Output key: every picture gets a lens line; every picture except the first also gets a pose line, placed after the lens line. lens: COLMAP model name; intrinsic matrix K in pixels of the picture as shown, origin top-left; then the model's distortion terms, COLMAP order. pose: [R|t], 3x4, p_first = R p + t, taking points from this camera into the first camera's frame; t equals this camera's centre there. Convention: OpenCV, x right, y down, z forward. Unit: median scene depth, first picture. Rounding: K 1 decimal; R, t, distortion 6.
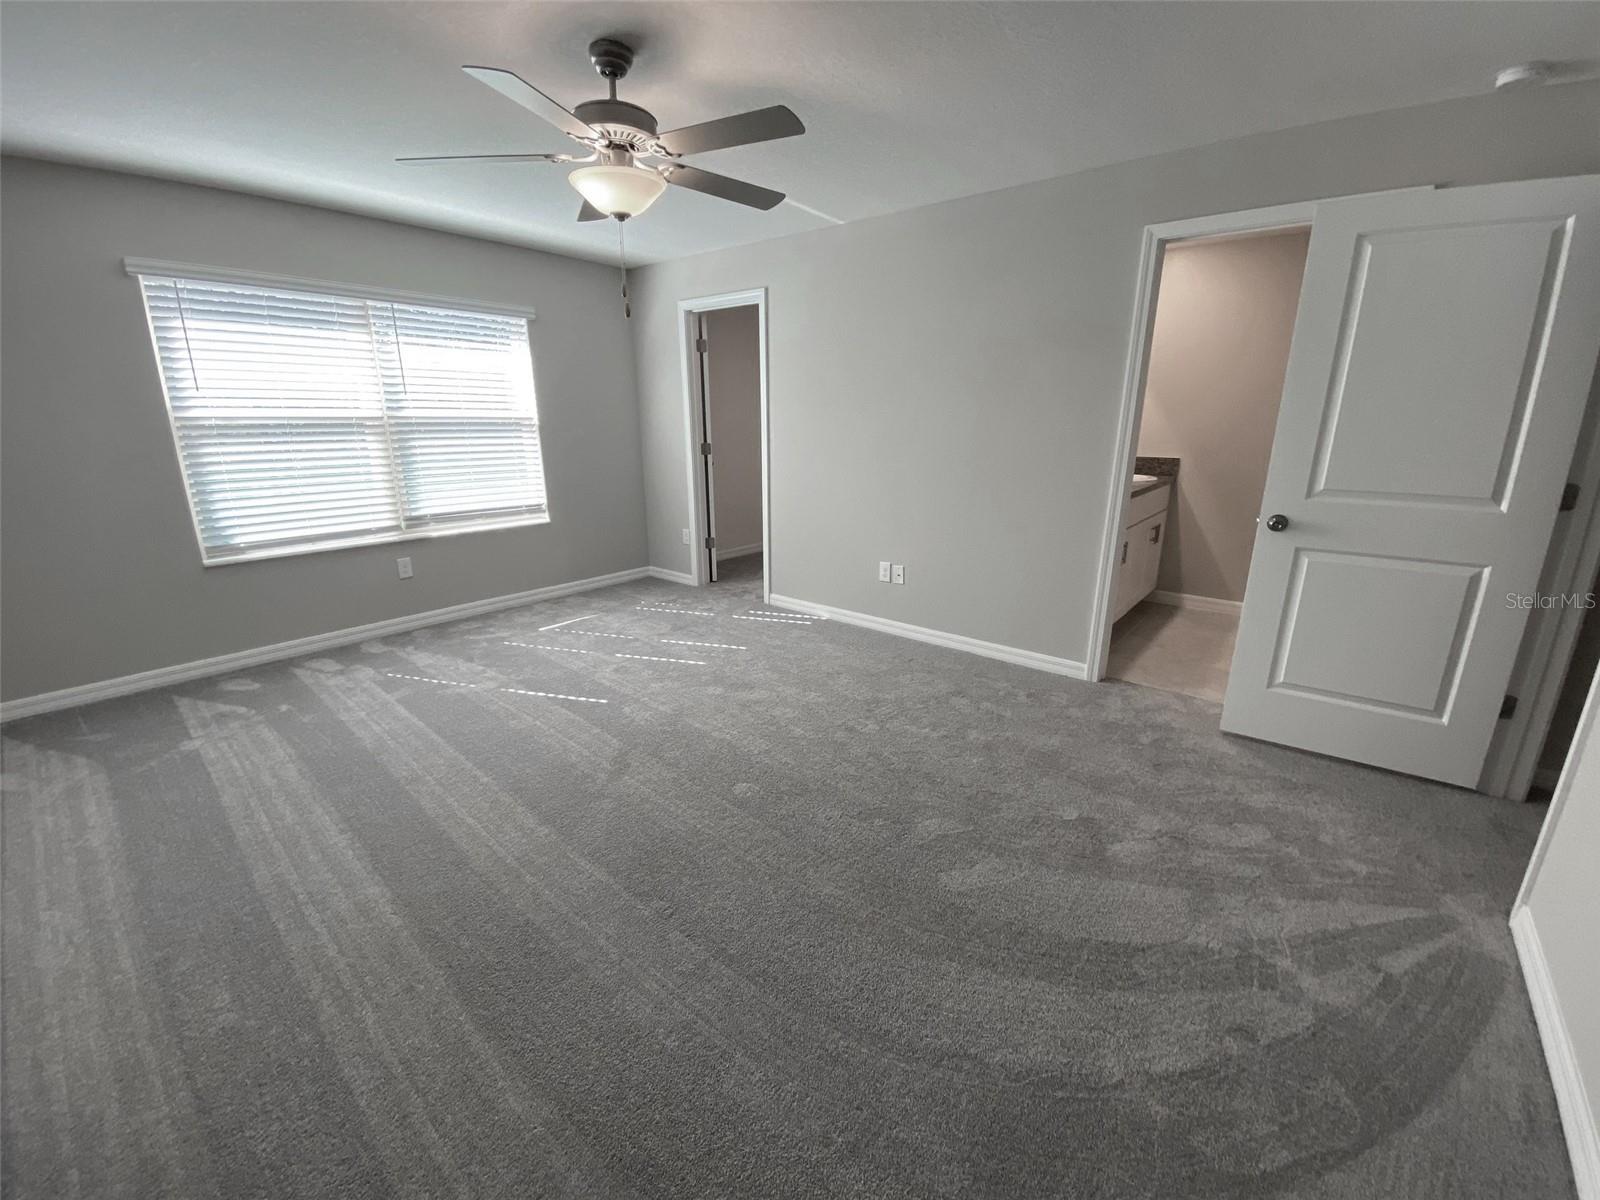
lens RADIAL K [[654.1, 0, 794.0], [0, 654.1, 600.1], [0, 0, 1]] dist [0.006083, -0.014120]
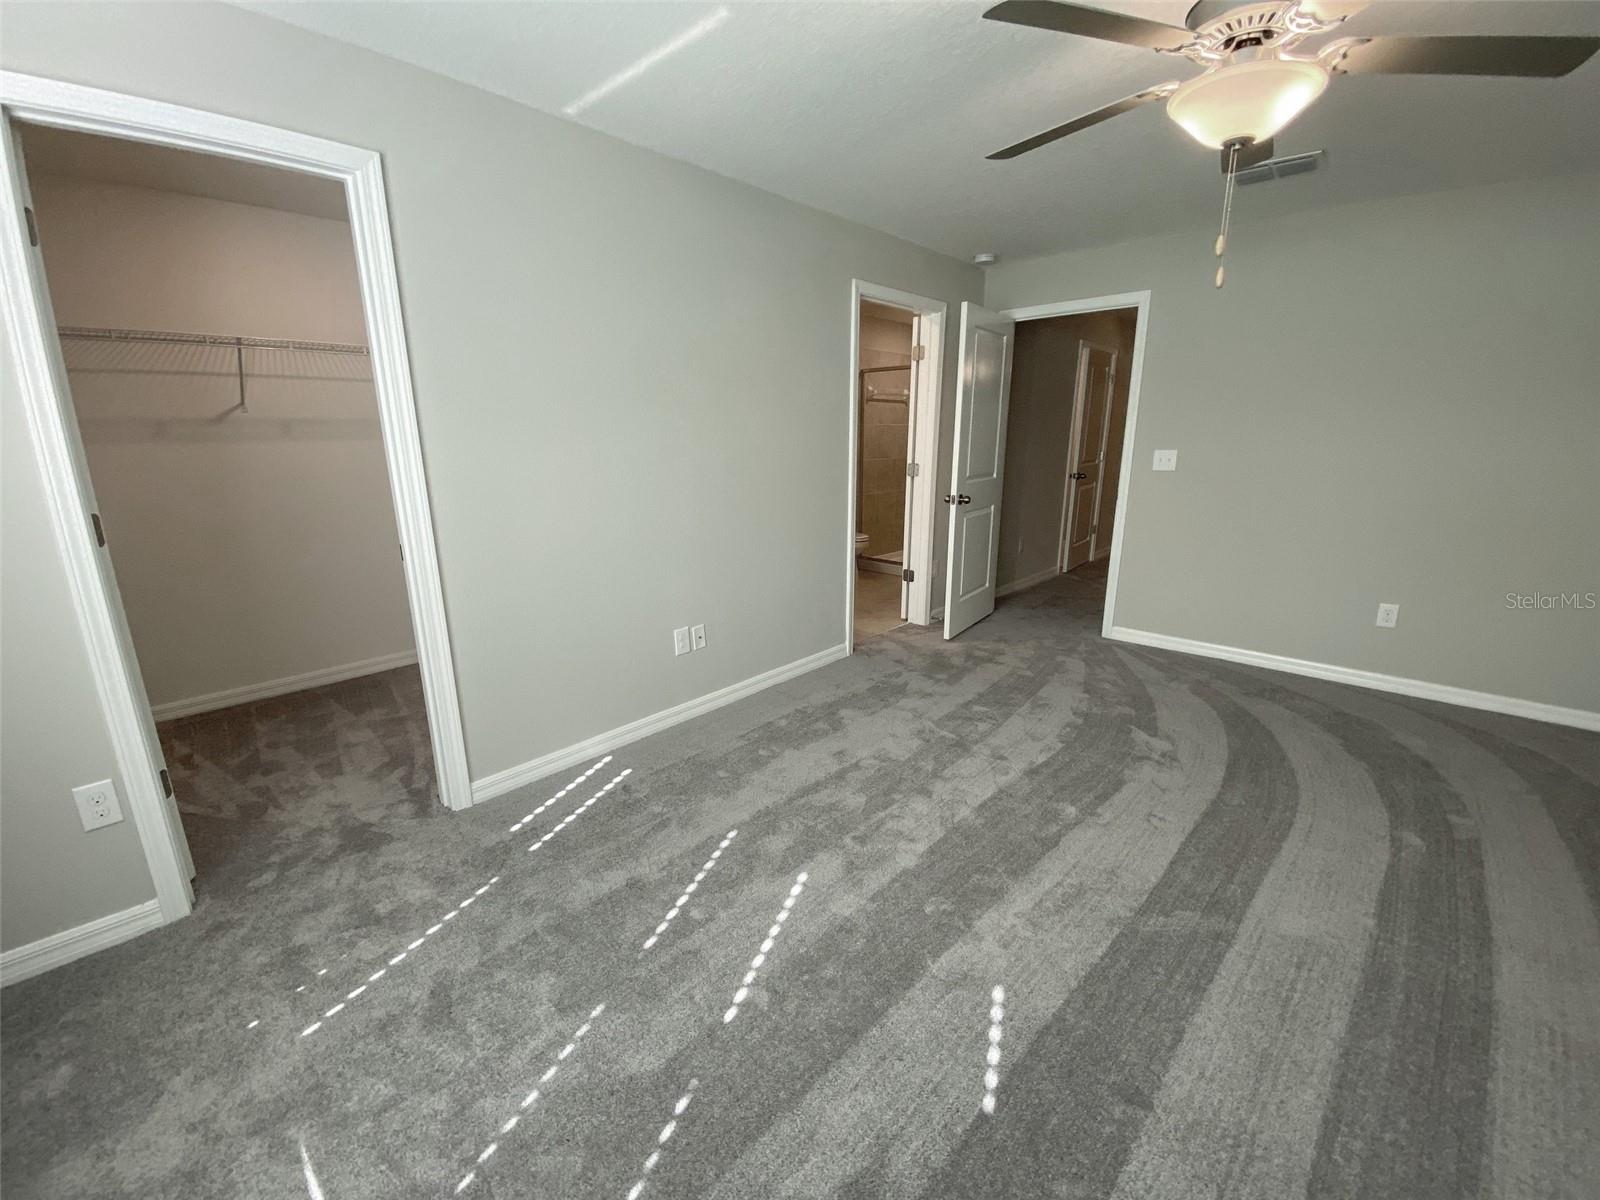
lens RADIAL K [[654.1, 0, 800.5], [0, 654.1, 592.2], [0, 0, 1]] dist [0.006083, -0.014120]
pose [[0.042578, -0.245574, 0.968442, -0.555531], [0.263381, 0.937792, 0.226223, -0.227219], [-0.963752, 0.245438, 0.104609, 0.788813]]
